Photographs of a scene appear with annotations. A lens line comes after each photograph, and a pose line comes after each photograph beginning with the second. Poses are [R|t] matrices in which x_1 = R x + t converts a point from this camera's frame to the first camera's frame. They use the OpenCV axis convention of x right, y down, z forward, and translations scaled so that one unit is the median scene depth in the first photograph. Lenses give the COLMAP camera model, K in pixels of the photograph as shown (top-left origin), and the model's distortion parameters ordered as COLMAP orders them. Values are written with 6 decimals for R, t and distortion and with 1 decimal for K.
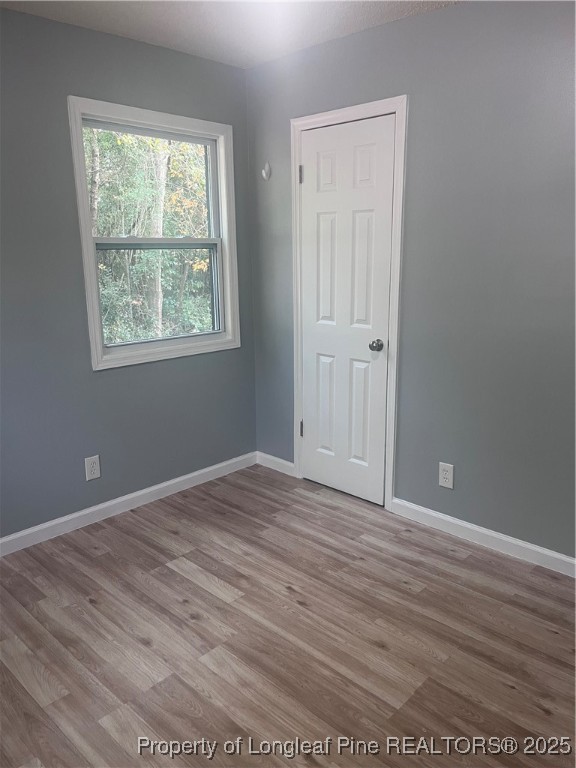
lens RADIAL K [[601.1, 0, 288.0], [0, 601.1, 384.0], [0, 0, 1]] dist [0.007648, 0.004740]
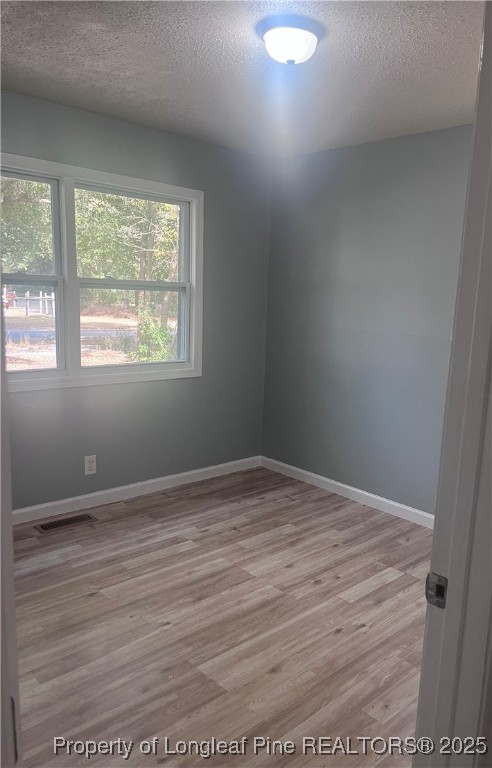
lens RADIAL K [[560.9, 0, 246.0], [0, 560.9, 384.0], [0, 0, 1]] dist [-0.002062, -0.001677]
pose [[-0.060814, 0.180157, -0.981756, 0.947618], [-0.262843, 0.945972, 0.189872, -0.193127], [0.962920, 0.269594, -0.010175, 0.764268]]
